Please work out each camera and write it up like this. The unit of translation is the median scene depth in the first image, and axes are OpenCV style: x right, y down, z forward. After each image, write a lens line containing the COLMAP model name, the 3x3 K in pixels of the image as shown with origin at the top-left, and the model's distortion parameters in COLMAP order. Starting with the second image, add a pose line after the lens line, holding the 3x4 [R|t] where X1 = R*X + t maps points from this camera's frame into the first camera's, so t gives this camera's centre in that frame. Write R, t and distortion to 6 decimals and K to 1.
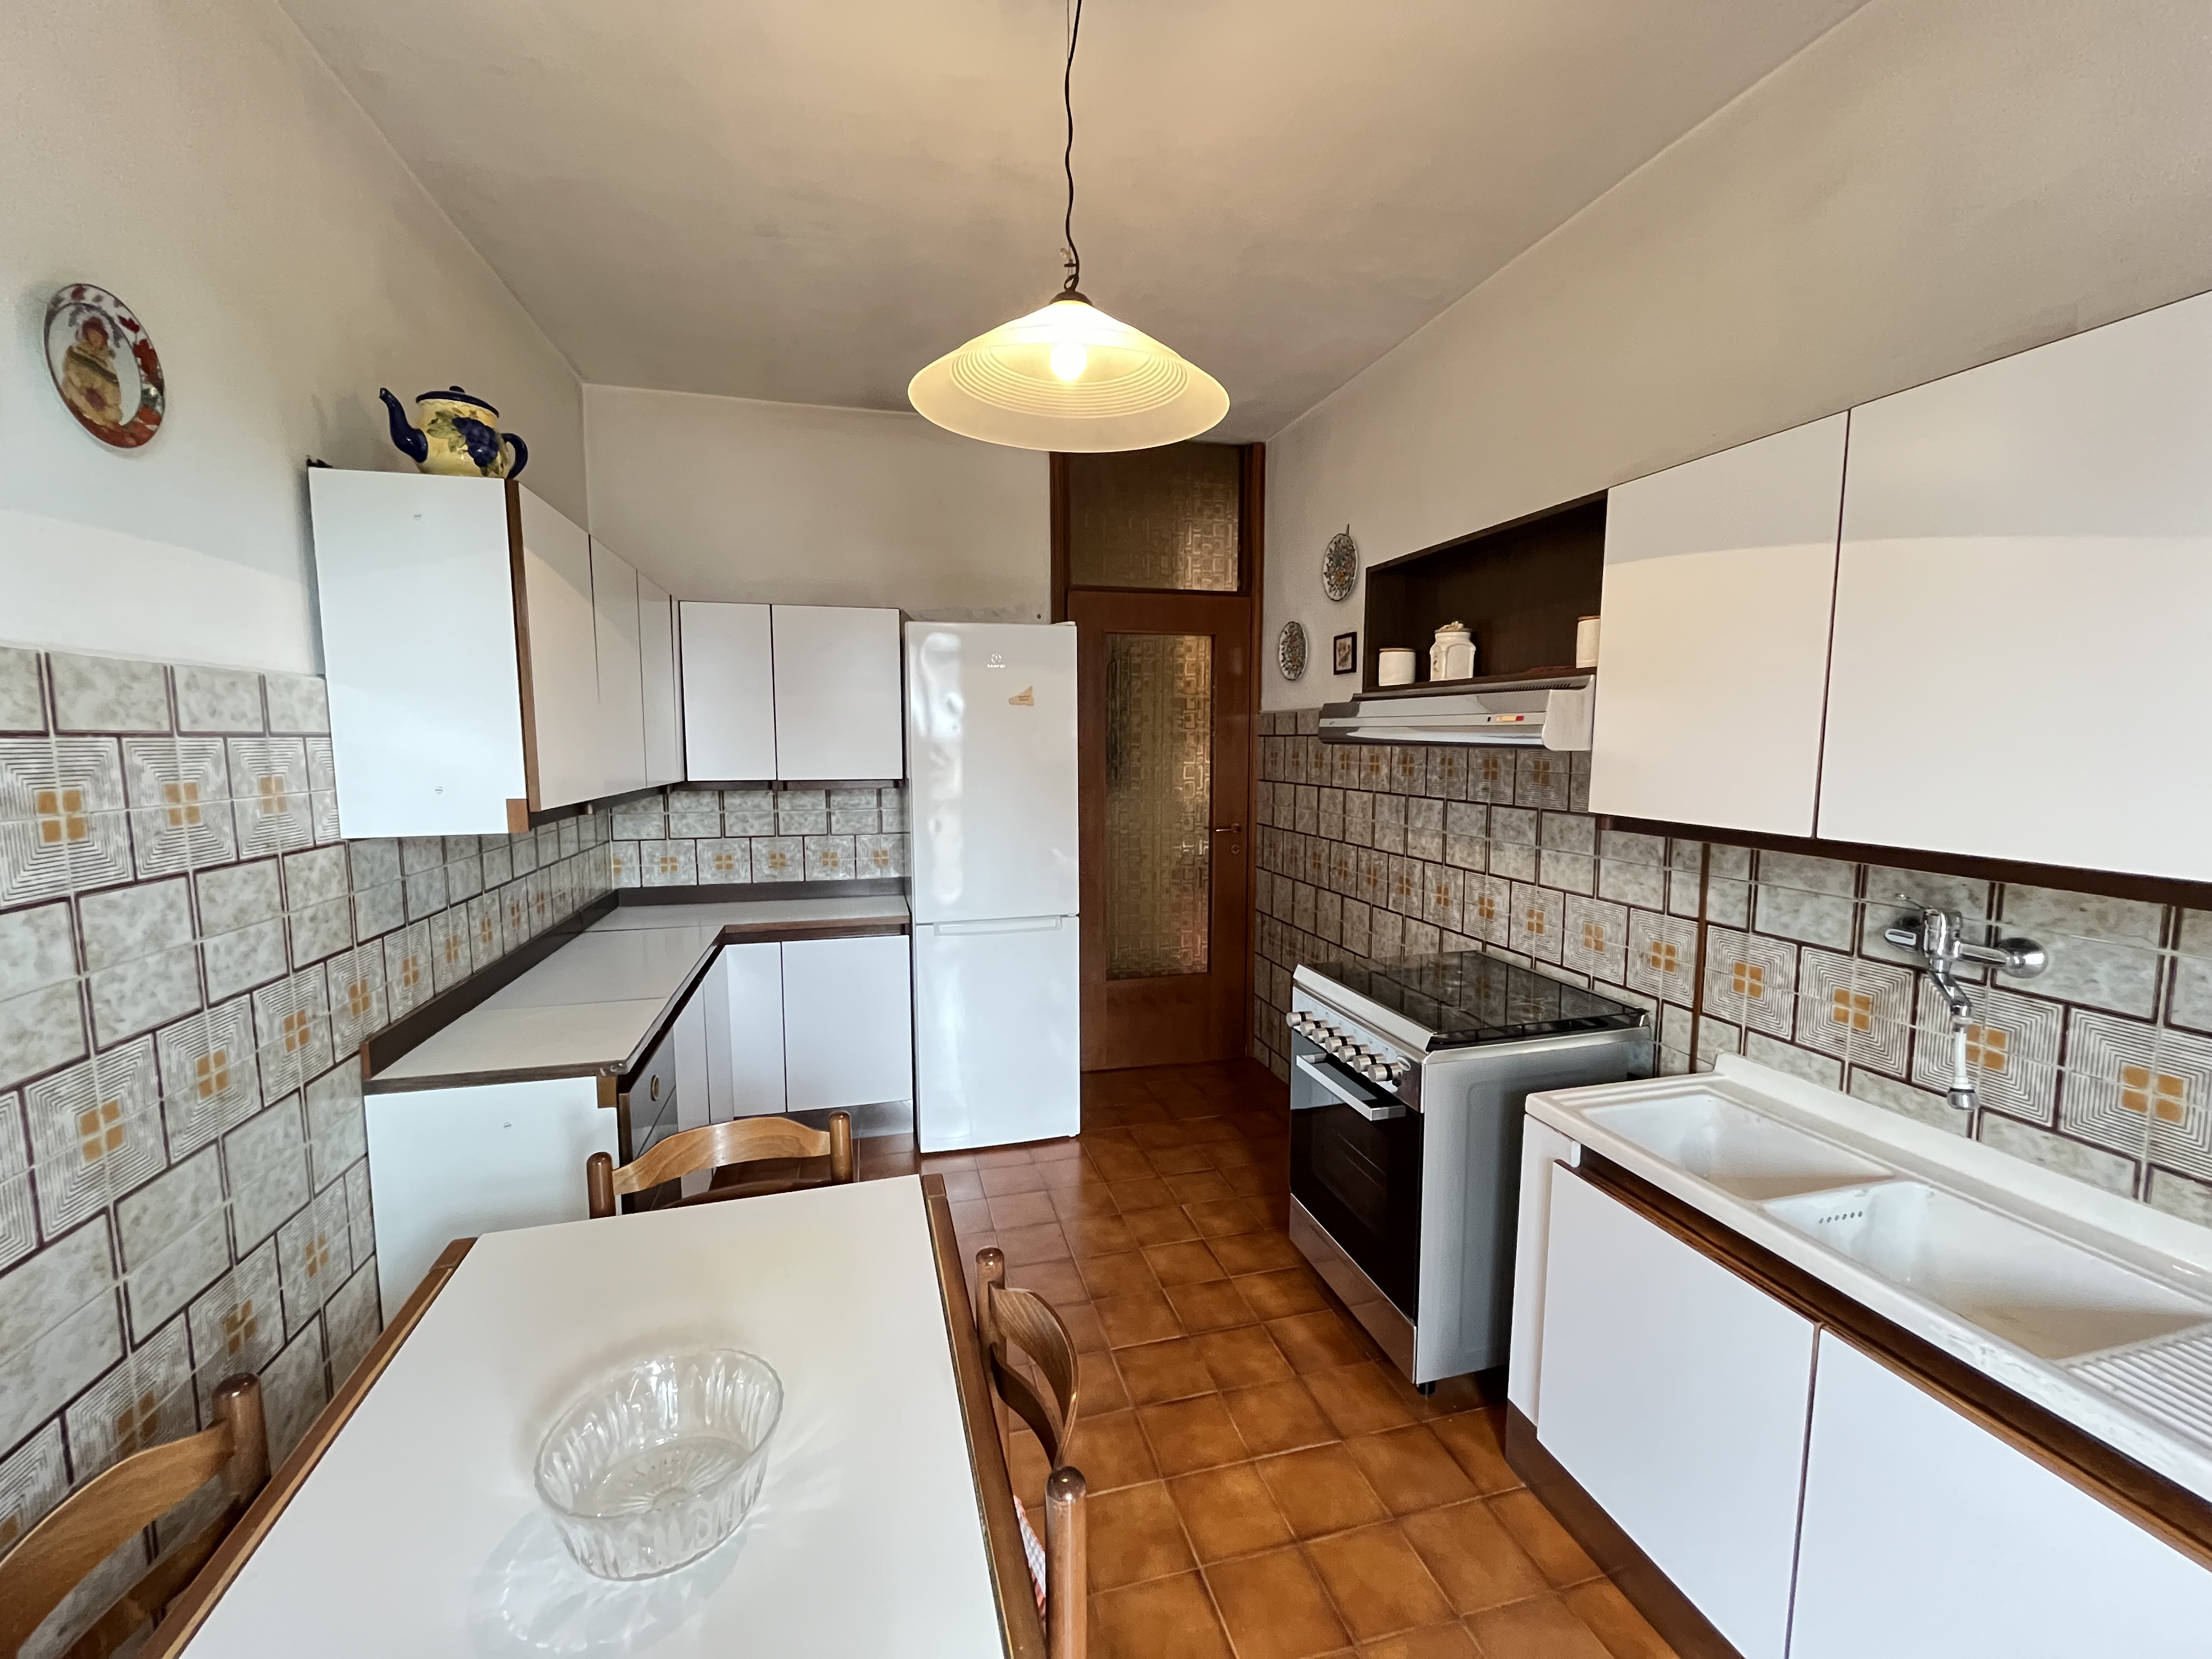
lens RADIAL K [[893.7, 0, 1099.4], [0, 893.7, 829.1], [0, 0, 1]] dist [-0.002146, -0.000698]
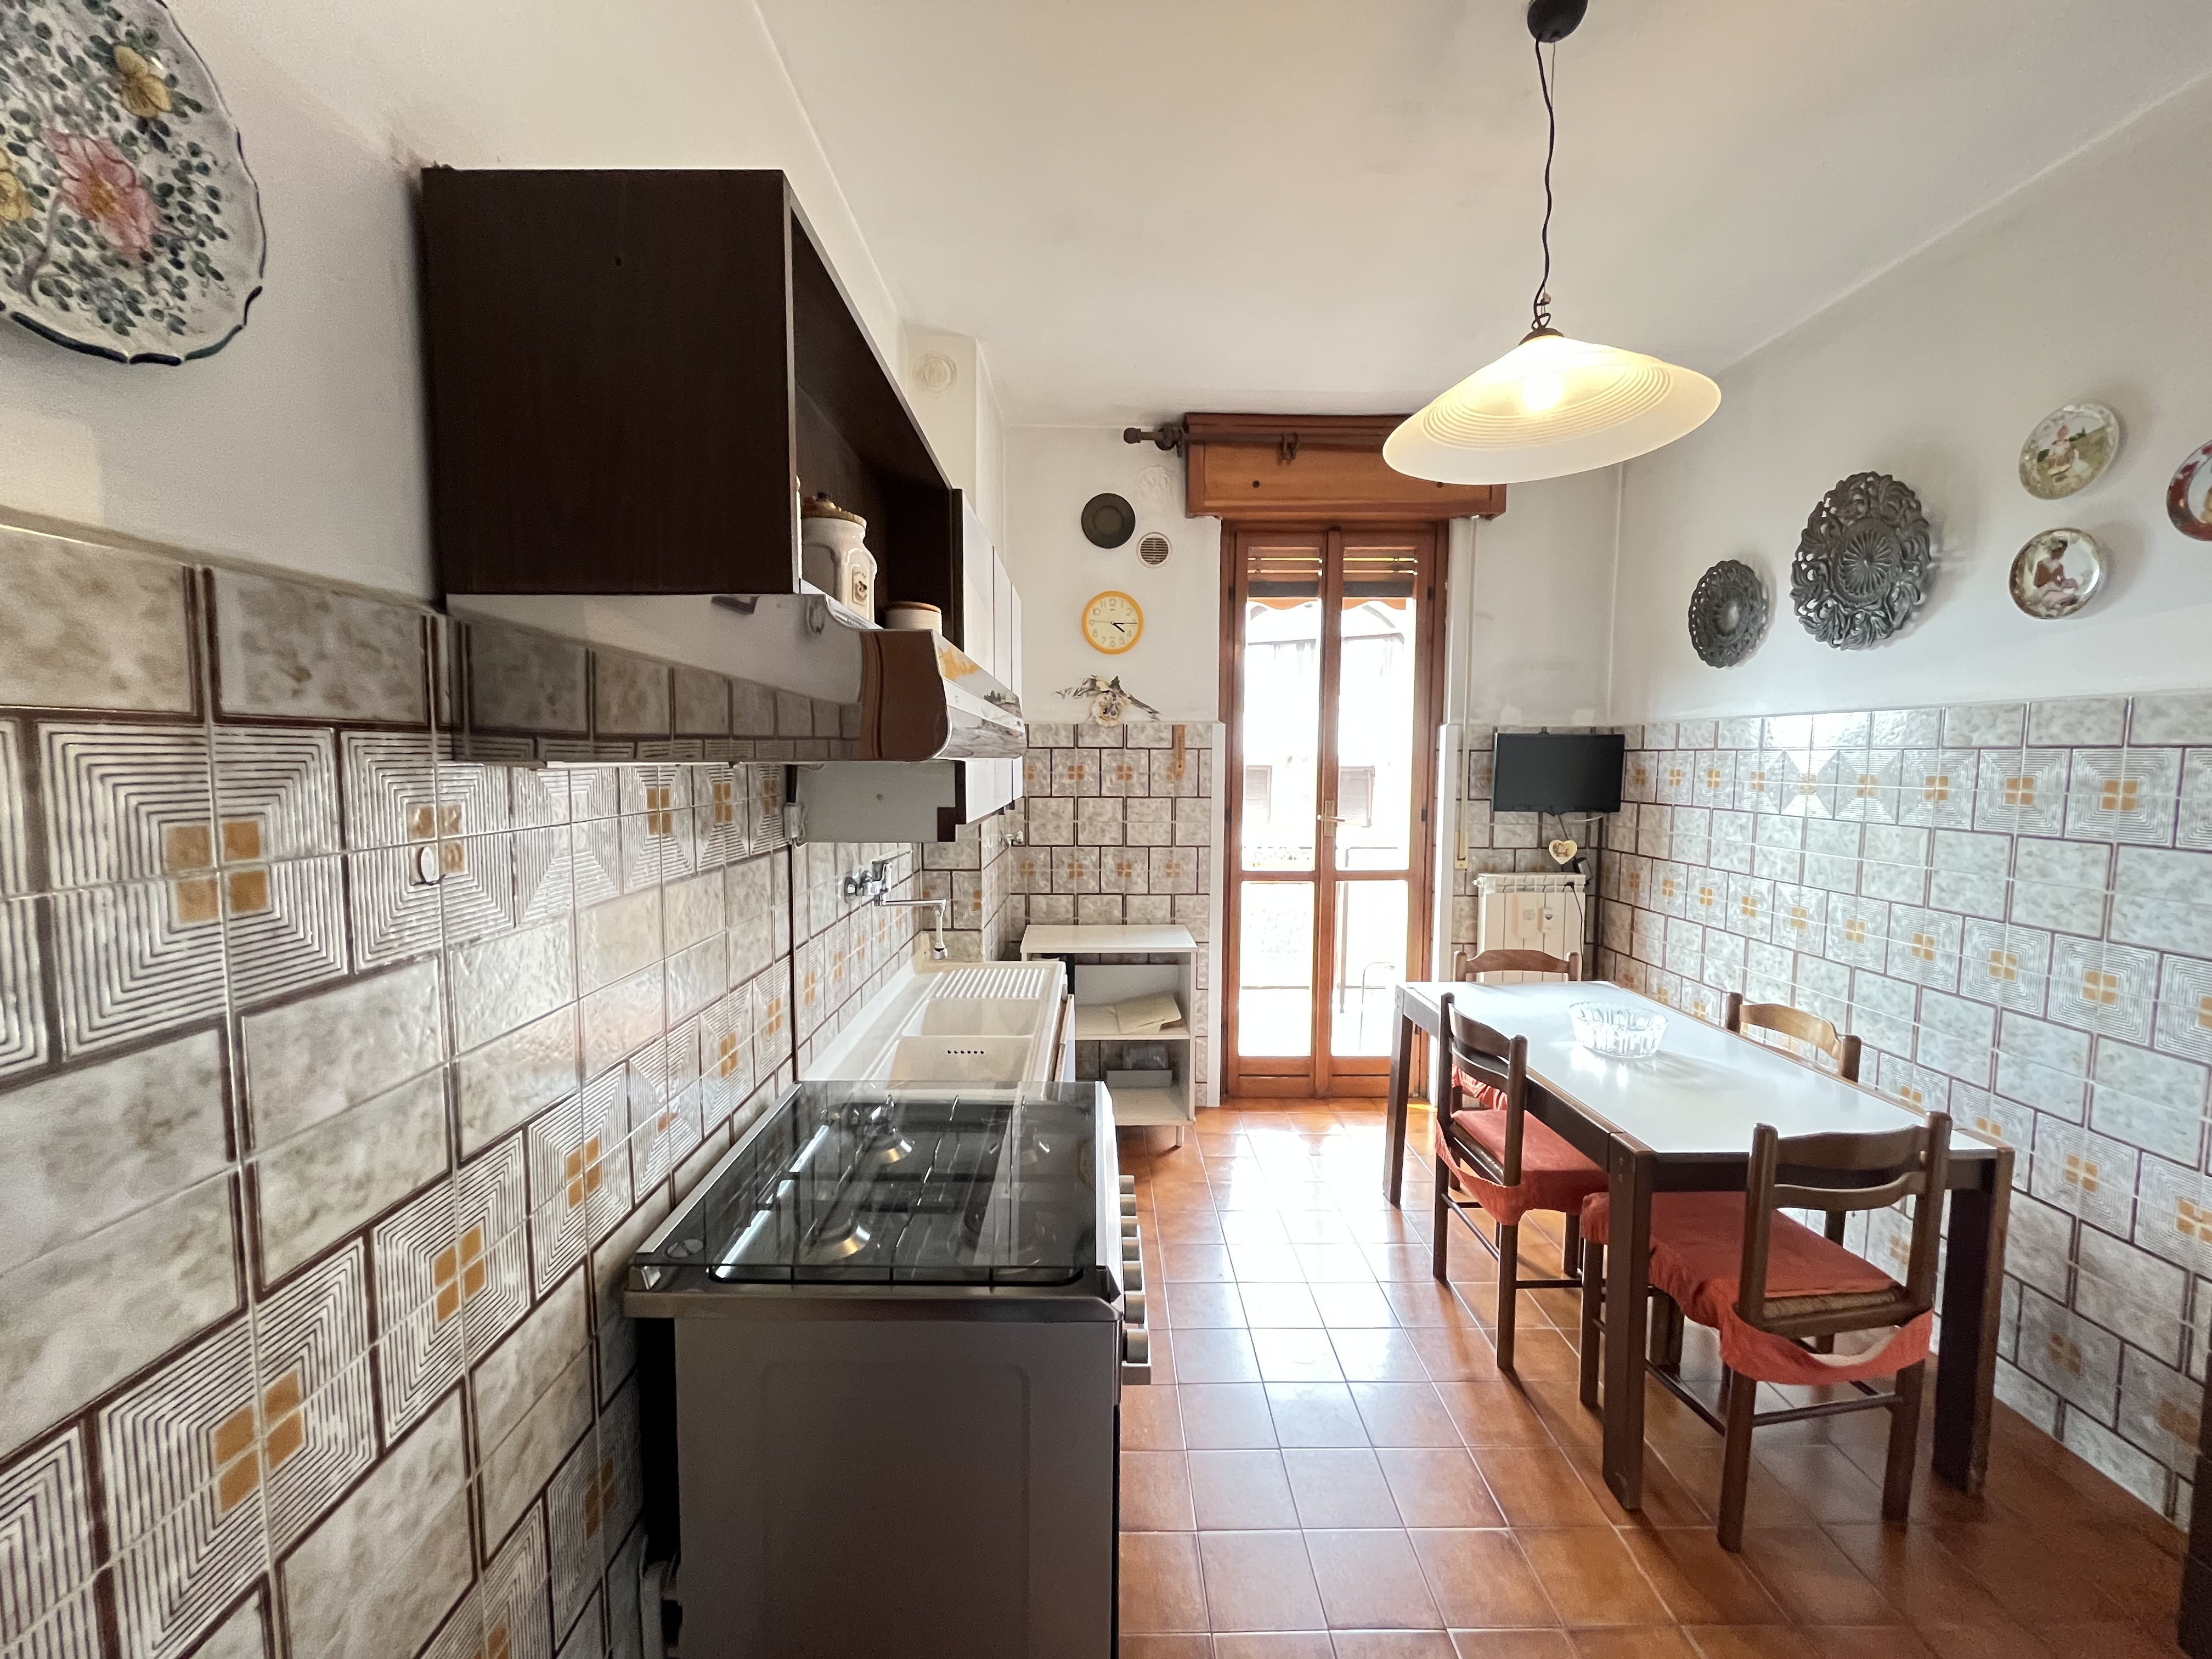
lens RADIAL K [[893.7, 0, 1115.3], [0, 893.7, 821.0], [0, 0, 1]] dist [-0.002146, -0.000698]
pose [[-0.971660, -0.020822, 0.235463, 0.109620], [0.021467, 0.984224, 0.175621, -0.120300], [-0.235405, 0.175699, -0.955884, 1.219418]]
